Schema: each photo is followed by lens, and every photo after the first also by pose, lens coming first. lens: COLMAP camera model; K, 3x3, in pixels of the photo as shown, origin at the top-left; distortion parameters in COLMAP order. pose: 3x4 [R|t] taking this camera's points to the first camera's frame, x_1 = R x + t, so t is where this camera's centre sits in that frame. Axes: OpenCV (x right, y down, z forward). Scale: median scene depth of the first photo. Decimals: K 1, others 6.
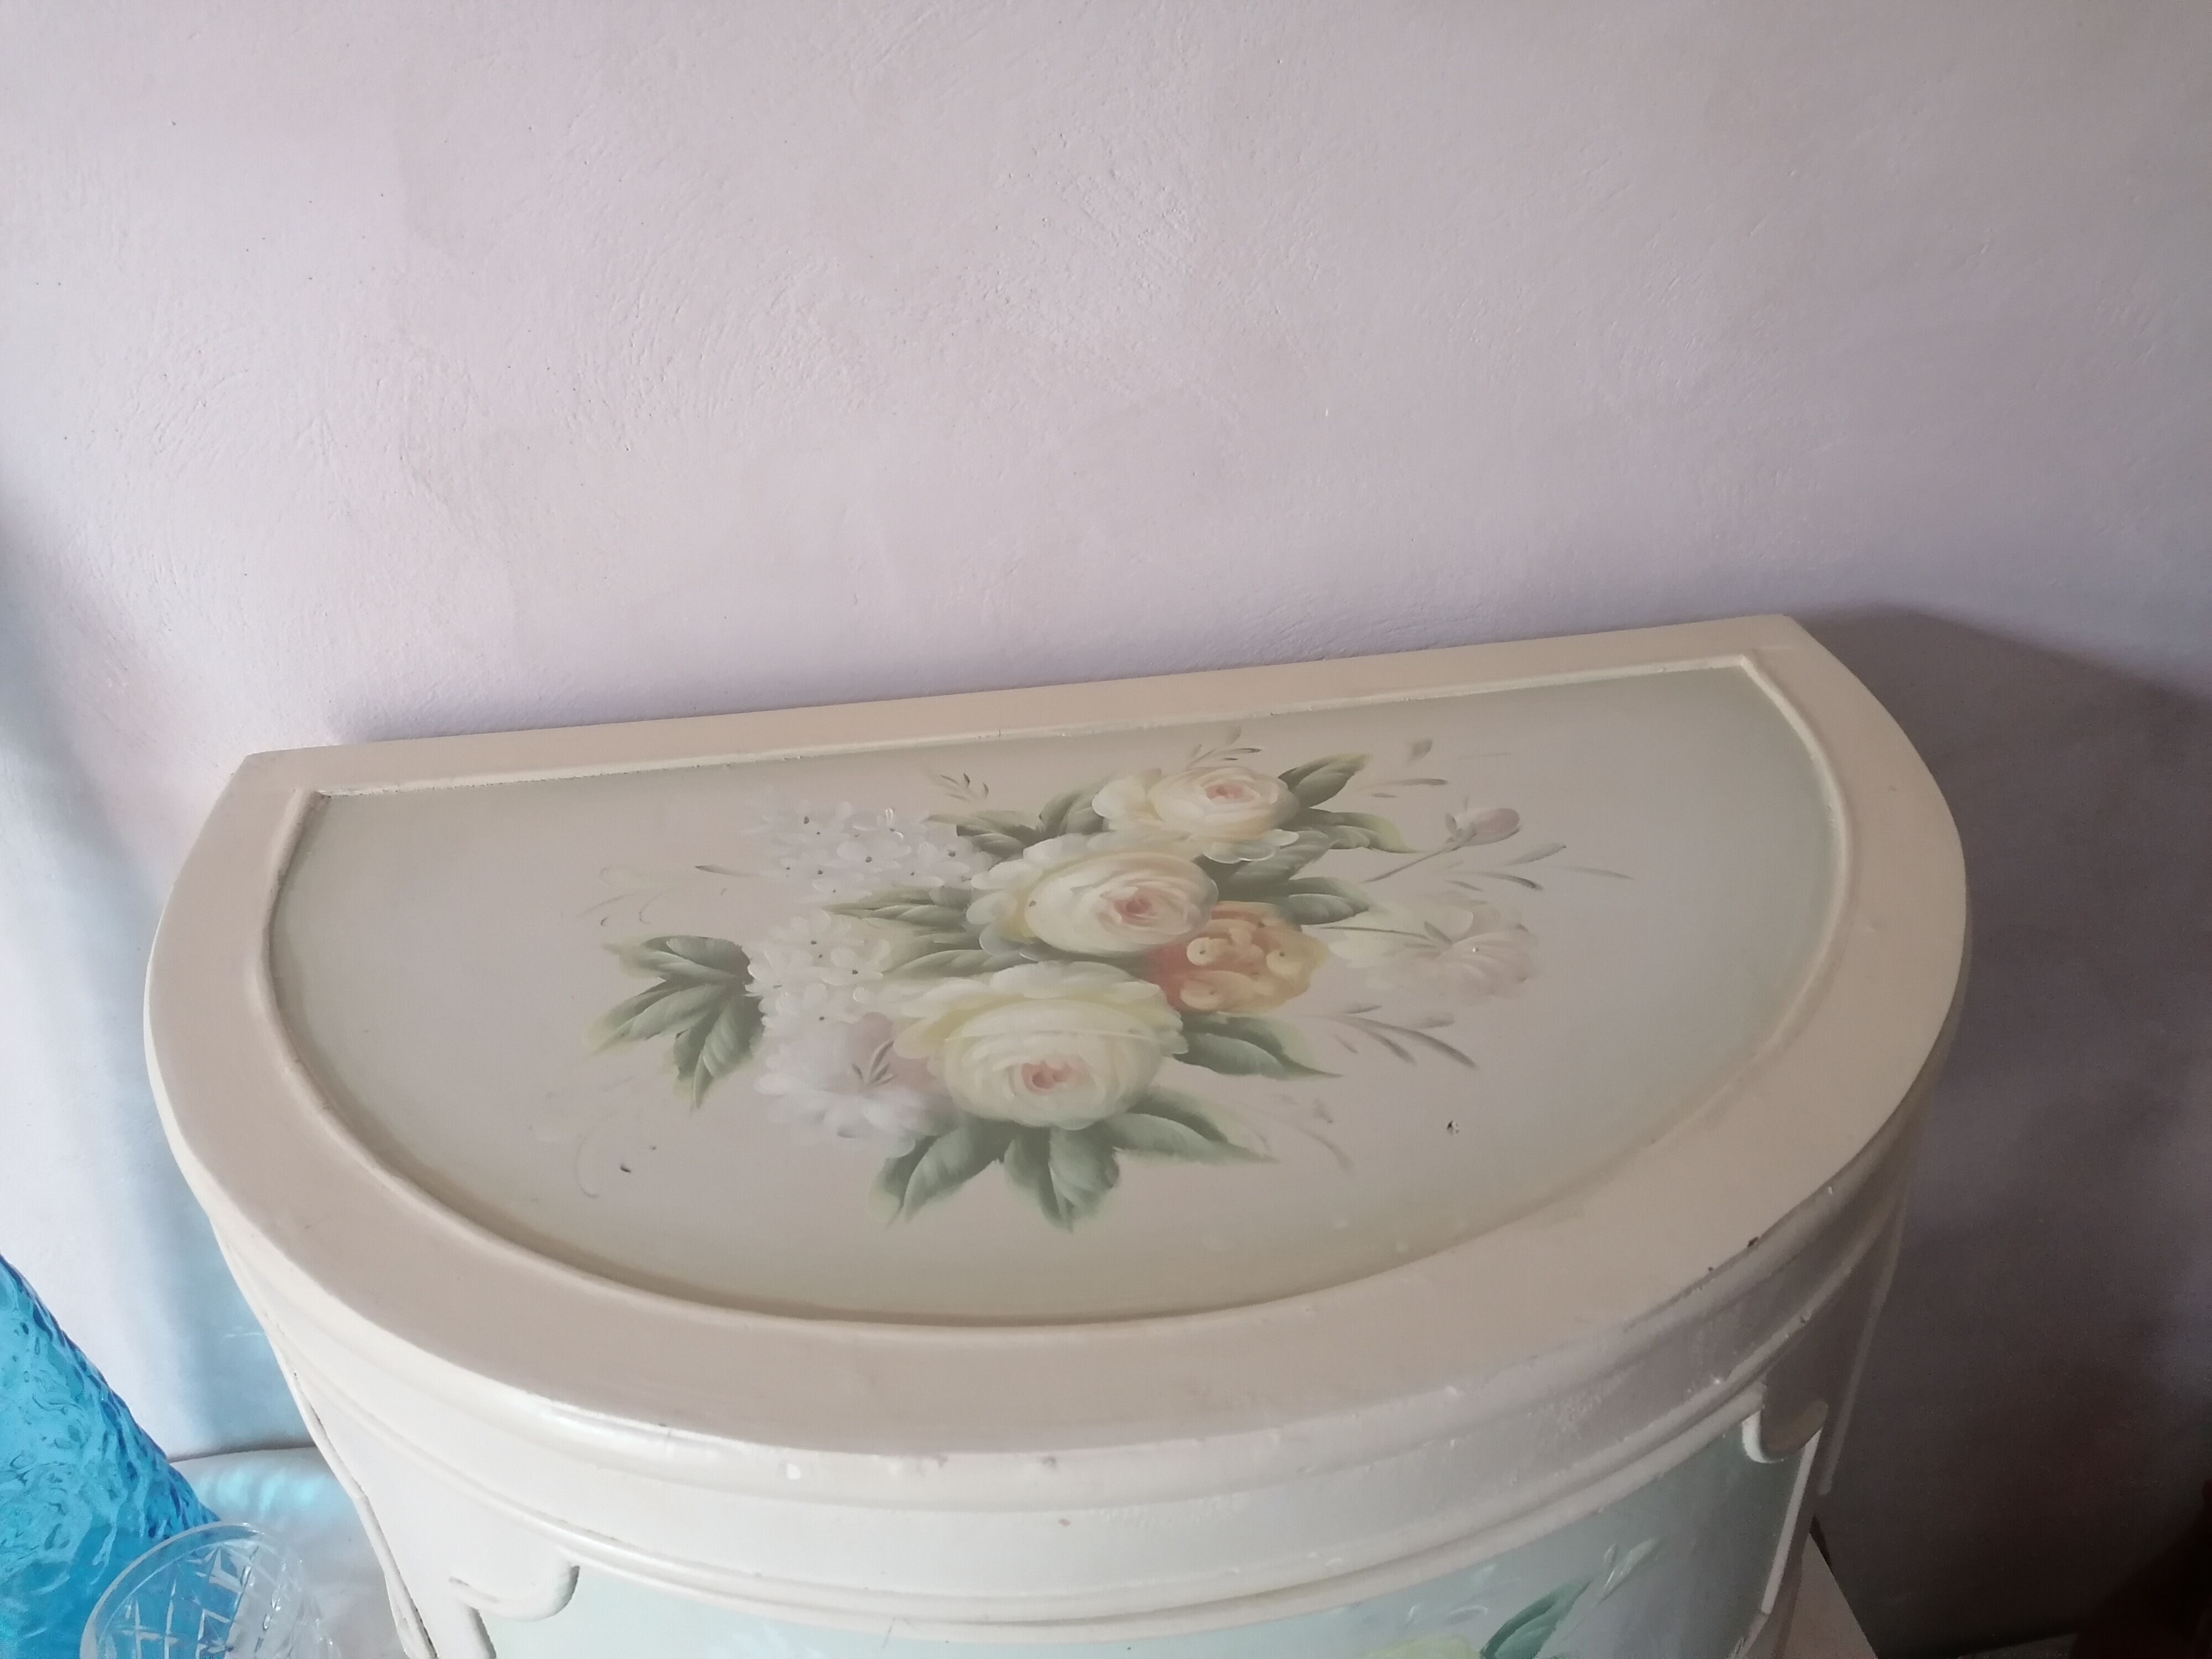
lens RADIAL K [[1681.5, 0, 1106.0], [0, 1681.5, 829.5], [0, 0, 1]] dist [0.065603, -0.128100]
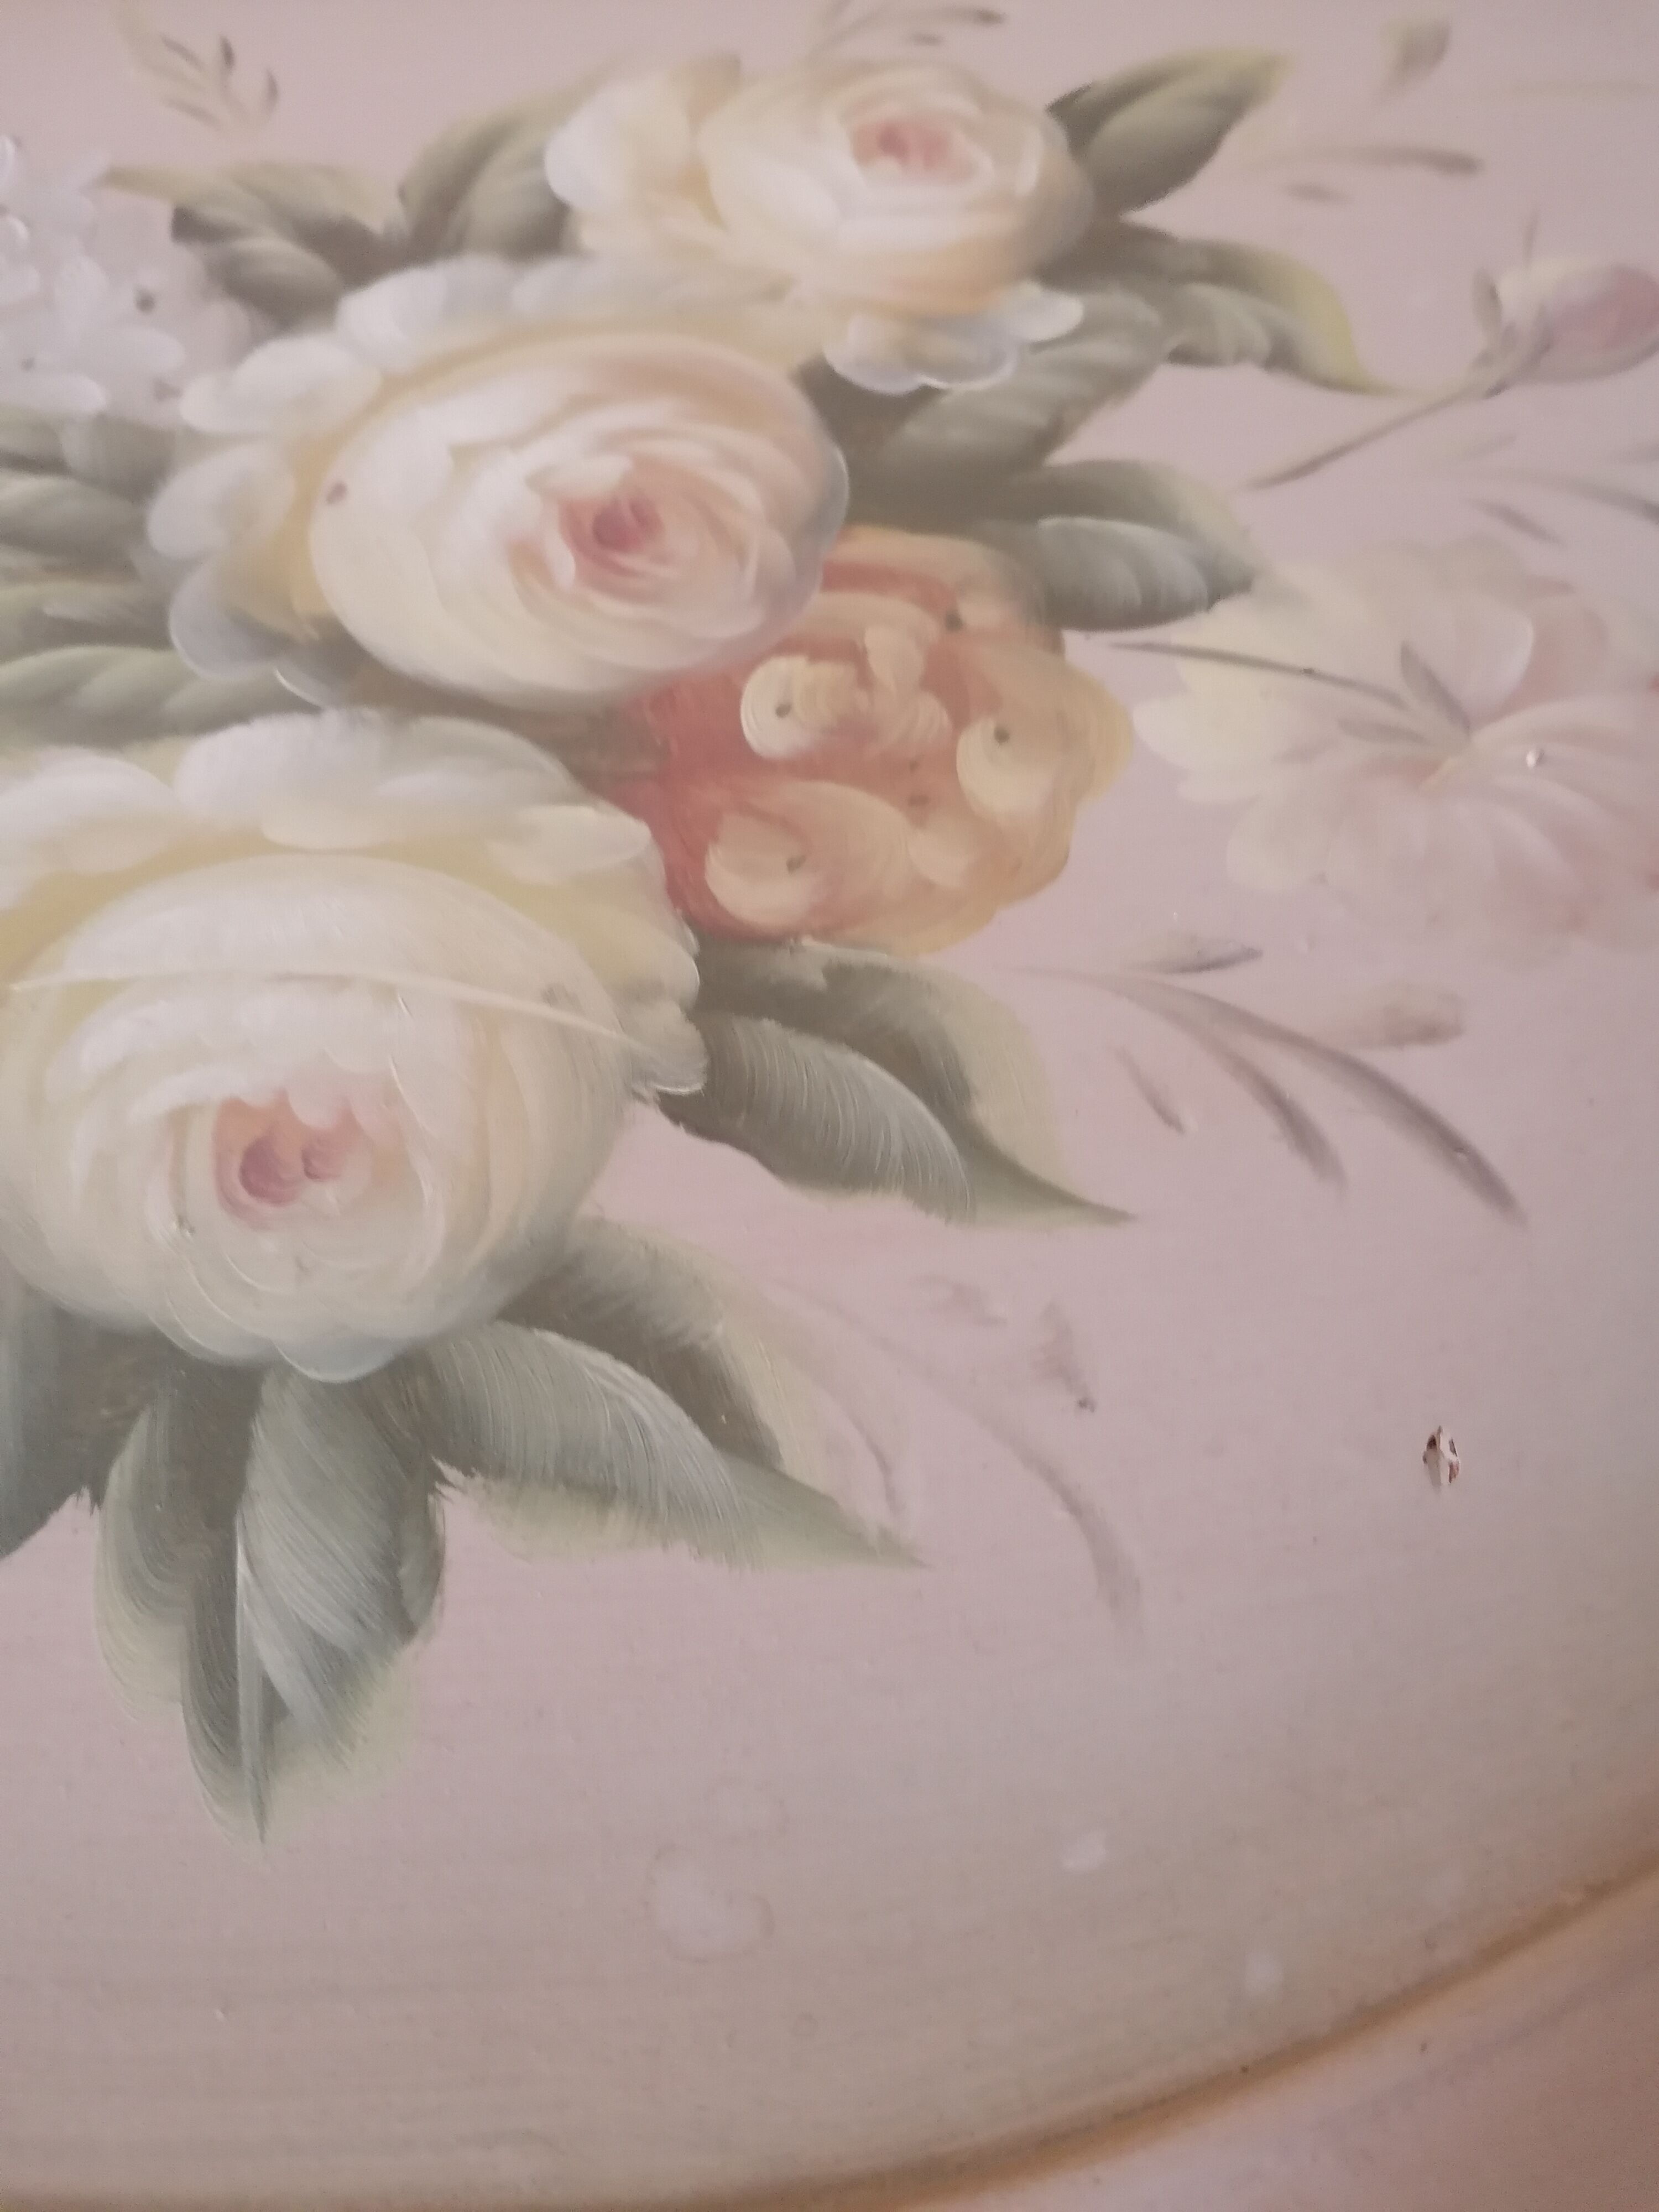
lens RADIAL K [[1681.5, 0, 829.5], [0, 1681.5, 1106.0], [0, 0, 1]] dist [0.065603, -0.128100]
pose [[0.997774, 0.048258, 0.046015, 0.053935], [-0.065419, 0.842052, 0.535414, -0.049210], [-0.012909, -0.537233, 0.843335, 0.640940]]
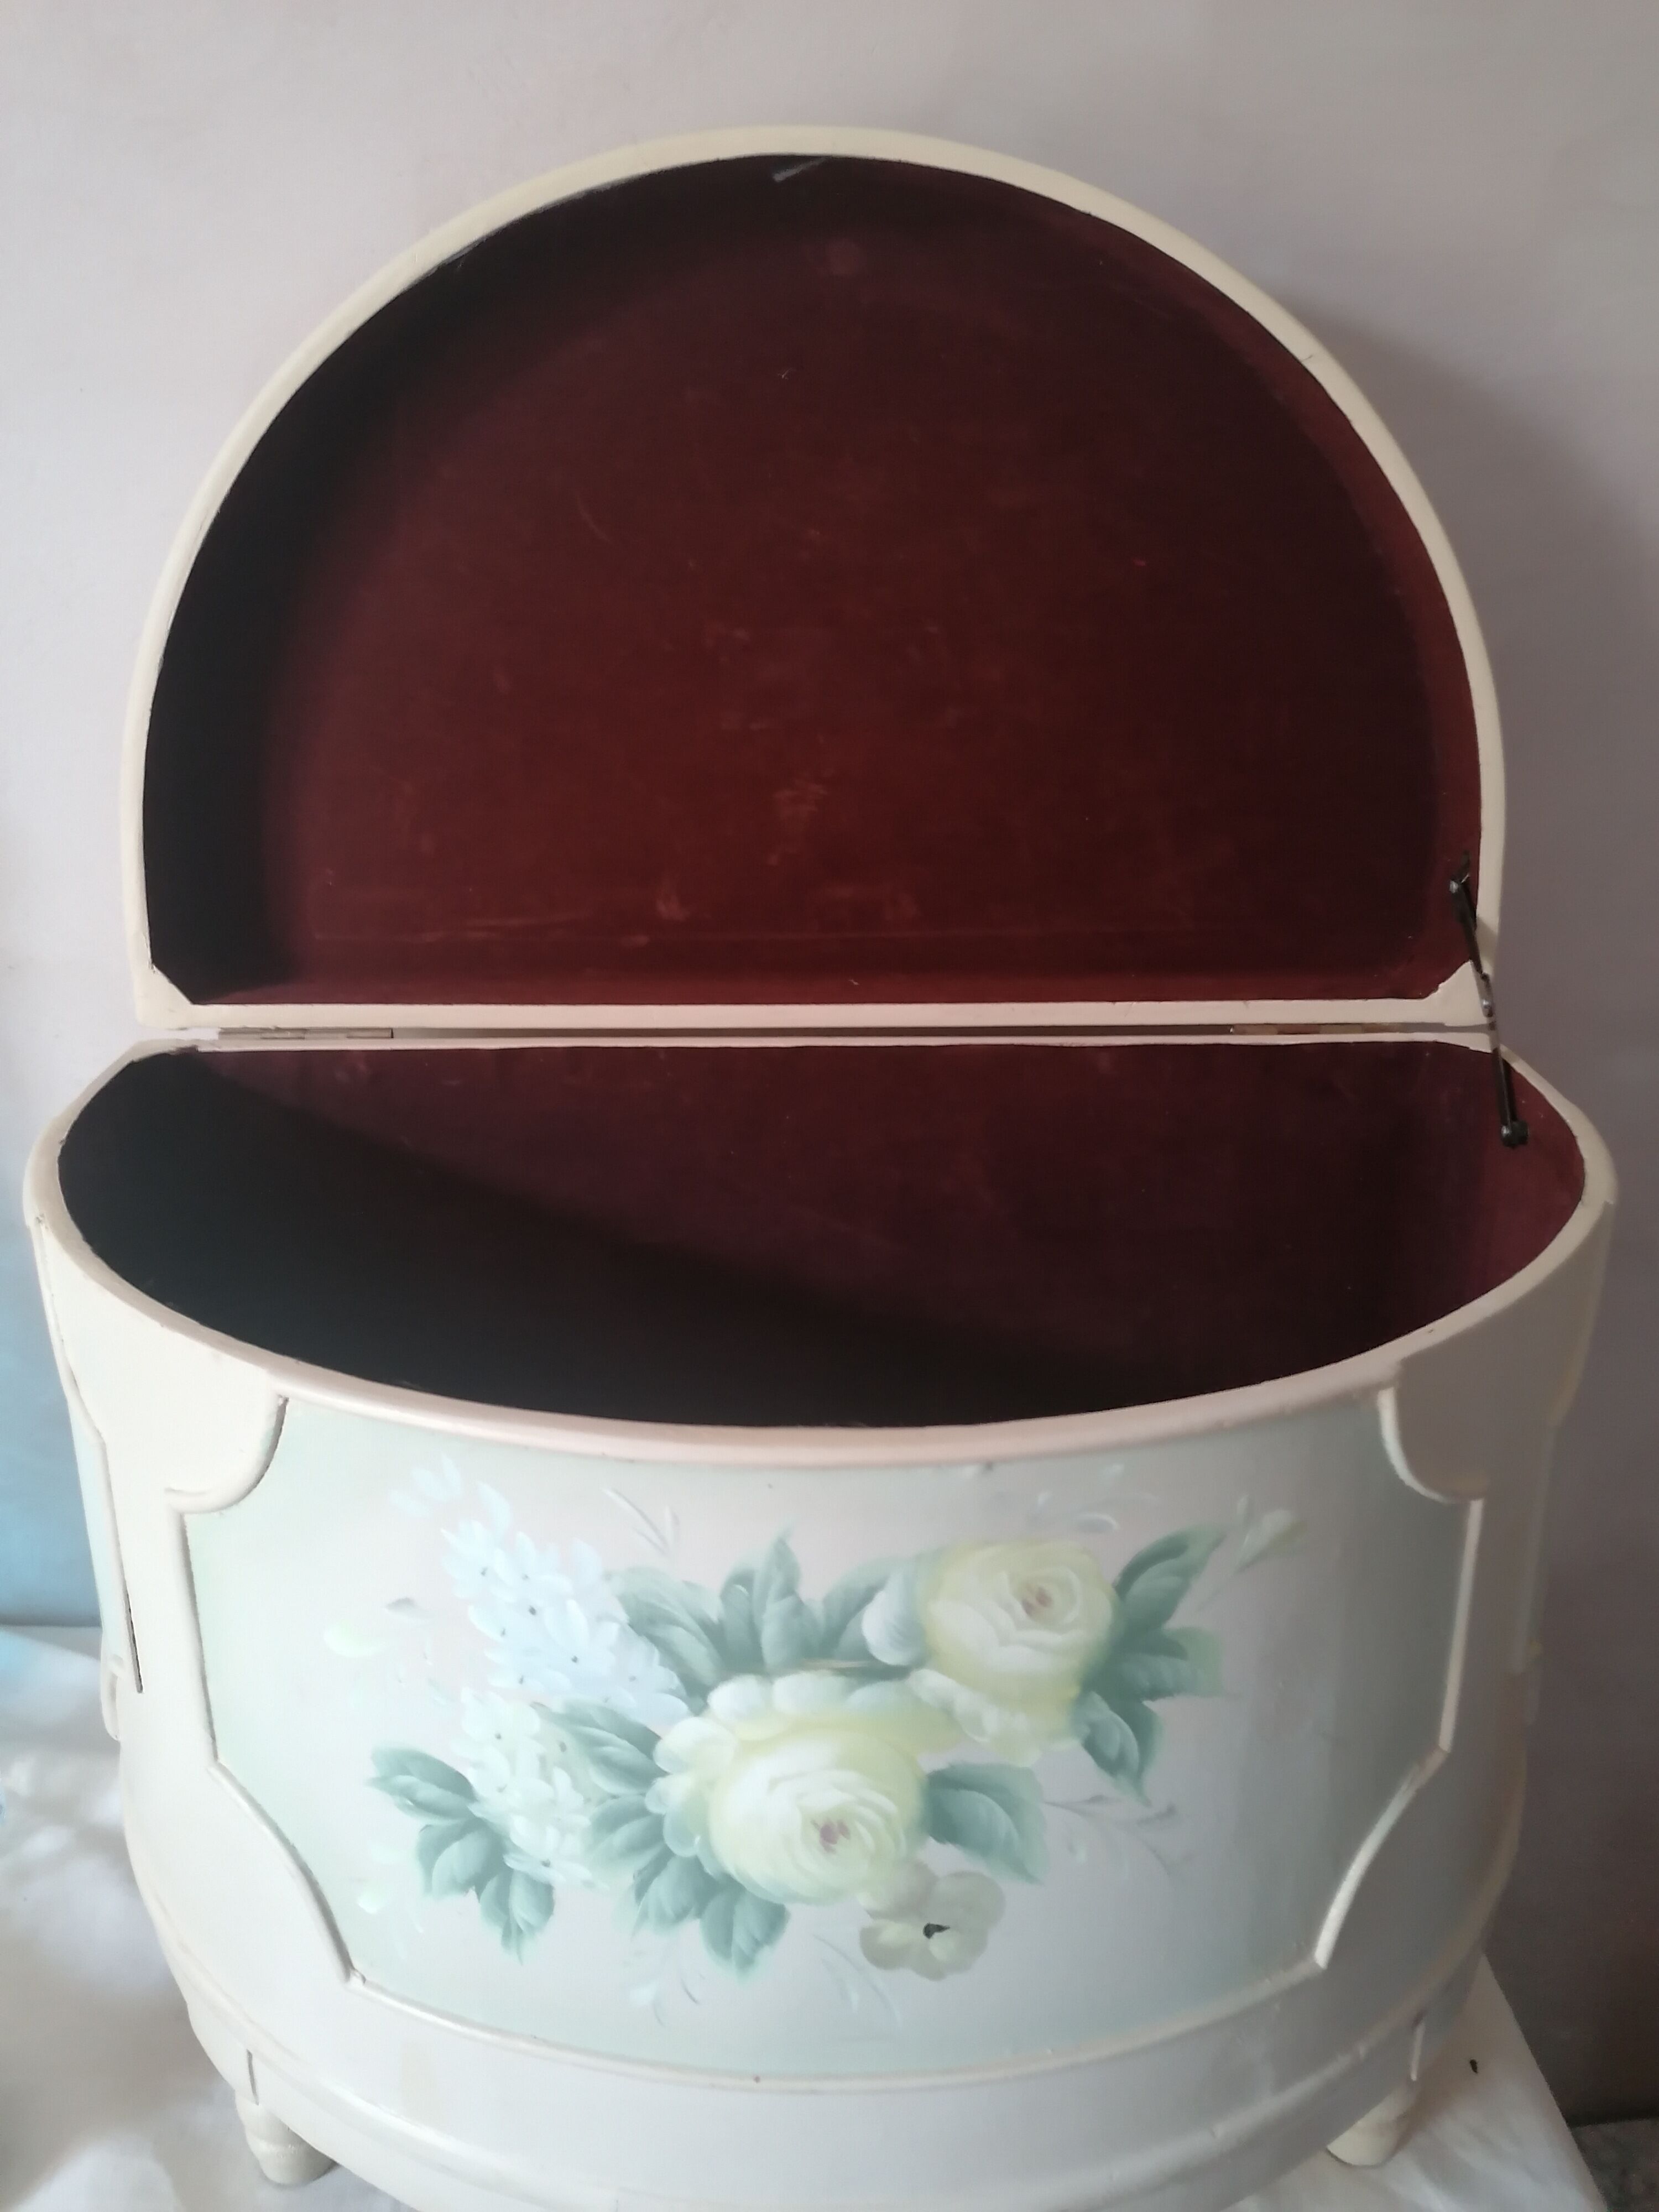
lens RADIAL K [[1681.5, 0, 829.5], [0, 1681.5, 1106.0], [0, 0, 1]] dist [0.065603, -0.128100]
pose [[0.994354, 0.070790, -0.079045, 0.089332], [-0.087525, 0.968331, -0.233827, 0.374600], [0.059989, 0.239425, 0.969060, -0.068250]]
